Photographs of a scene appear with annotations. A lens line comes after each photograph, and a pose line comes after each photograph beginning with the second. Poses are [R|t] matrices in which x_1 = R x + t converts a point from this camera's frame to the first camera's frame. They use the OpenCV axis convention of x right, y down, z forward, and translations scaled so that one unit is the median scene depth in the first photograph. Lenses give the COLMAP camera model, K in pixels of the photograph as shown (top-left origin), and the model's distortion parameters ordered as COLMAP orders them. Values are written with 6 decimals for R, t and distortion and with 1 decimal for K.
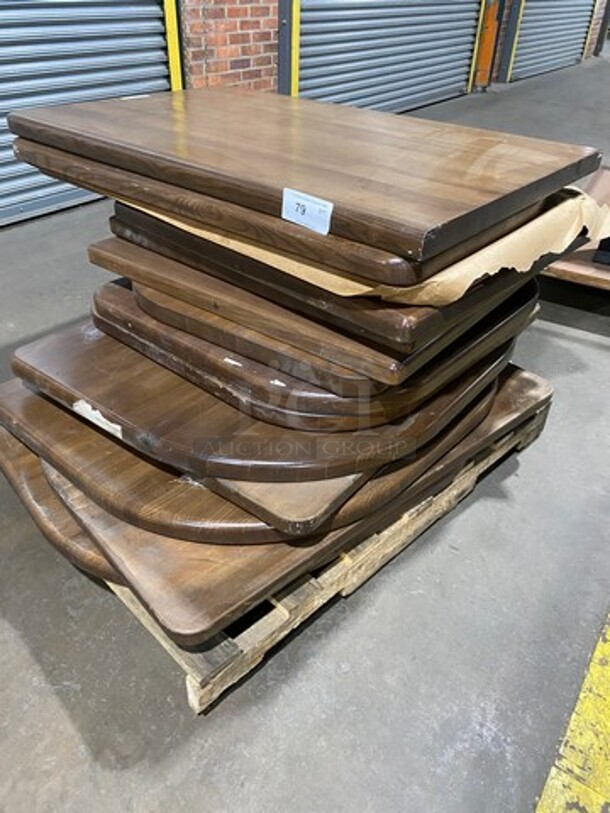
lens RADIAL K [[621.9, 0, 308.1], [0, 621.9, 402.2], [0, 0, 1]] dist [0.021056, -0.018052]
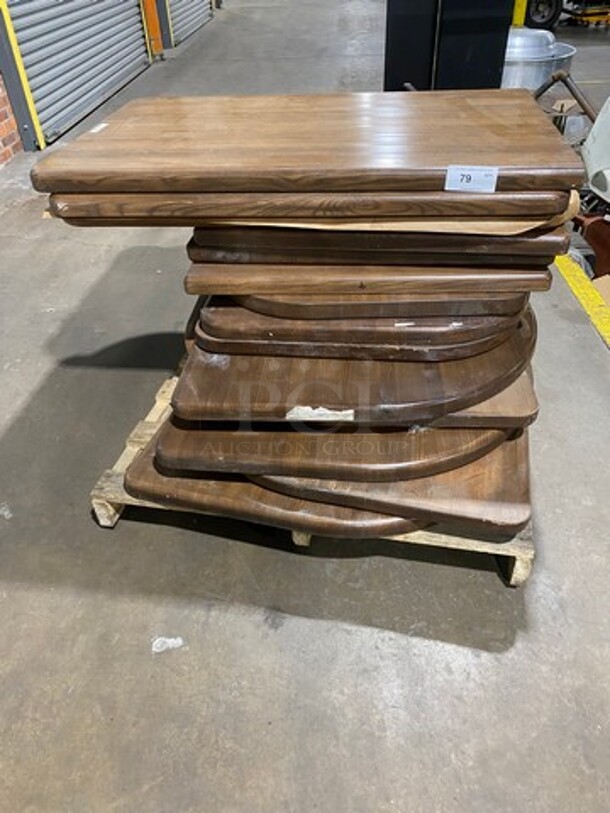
lens RADIAL K [[621.9, 0, 305.7], [0, 621.9, 411.8], [0, 0, 1]] dist [0.021056, -0.018052]
pose [[0.833239, -0.390415, 0.391521, -0.768372], [0.367357, 0.920126, 0.135712, -0.135132], [-0.413233, 0.030747, 0.910106, 0.006386]]
